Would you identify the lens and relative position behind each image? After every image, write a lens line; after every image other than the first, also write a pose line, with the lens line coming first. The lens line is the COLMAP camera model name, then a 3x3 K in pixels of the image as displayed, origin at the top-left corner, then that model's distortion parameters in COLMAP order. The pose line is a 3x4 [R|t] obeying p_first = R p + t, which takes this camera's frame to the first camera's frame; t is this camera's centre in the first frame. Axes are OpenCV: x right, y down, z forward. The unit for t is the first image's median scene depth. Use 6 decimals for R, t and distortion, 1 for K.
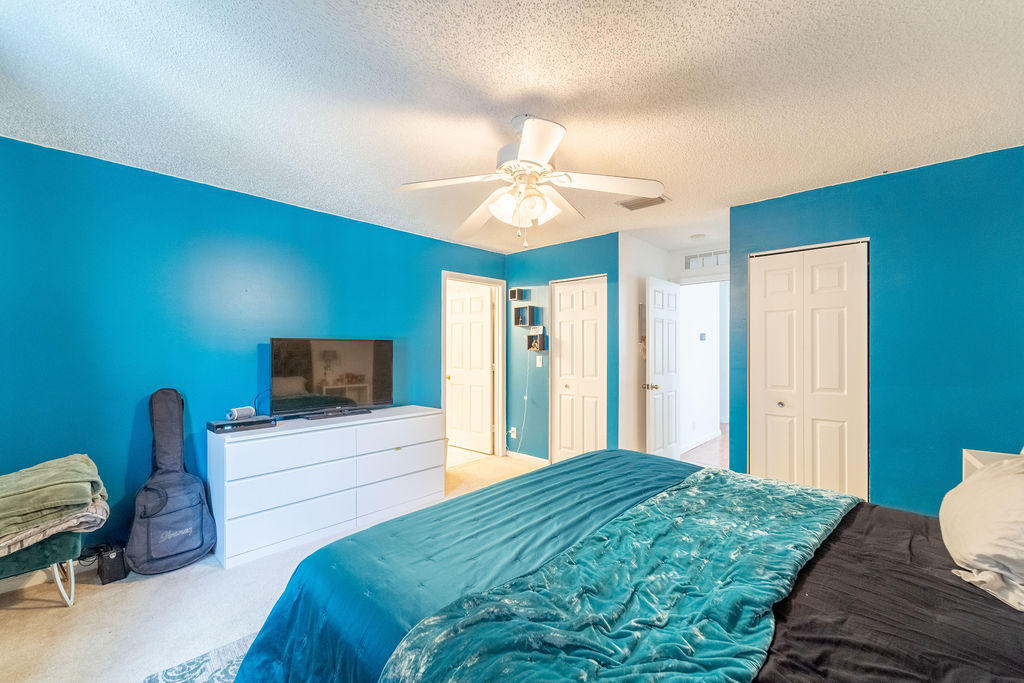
lens RADIAL K [[429.1, 0, 506.2], [0, 429.1, 344.1], [0, 0, 1]] dist [-0.021561, 0.000758]
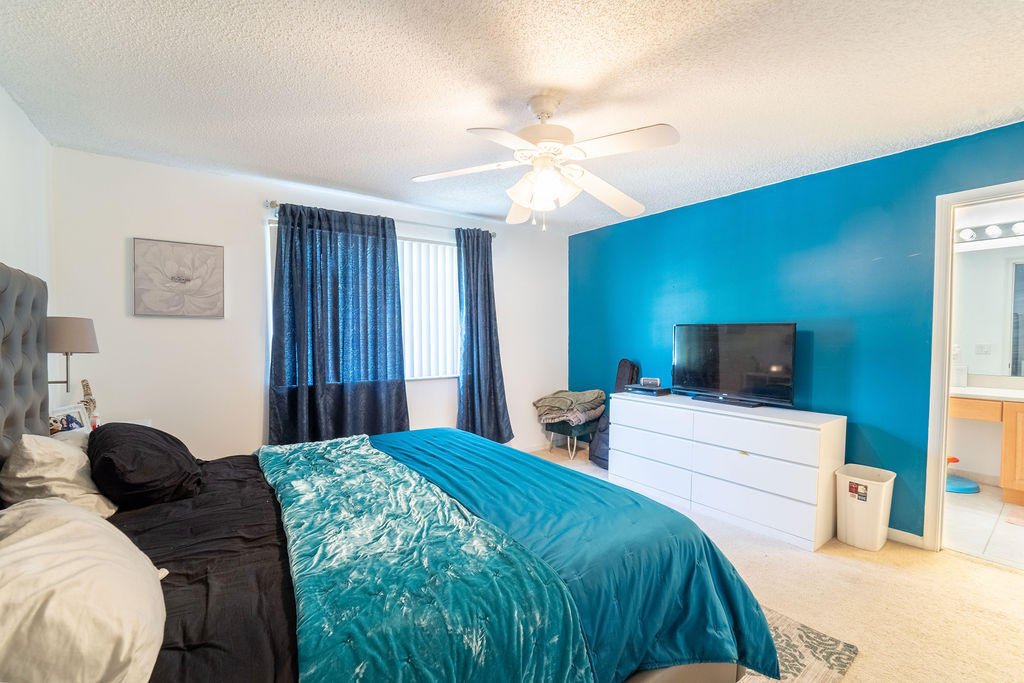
lens RADIAL K [[429.1, 0, 512.7], [0, 429.1, 339.9], [0, 0, 1]] dist [-0.021561, 0.000758]
pose [[-0.190895, 0.019191, -0.981423, 0.724239], [0.006807, 0.999811, 0.018226, 0.002865], [0.981587, -0.003201, -0.190990, 0.780257]]
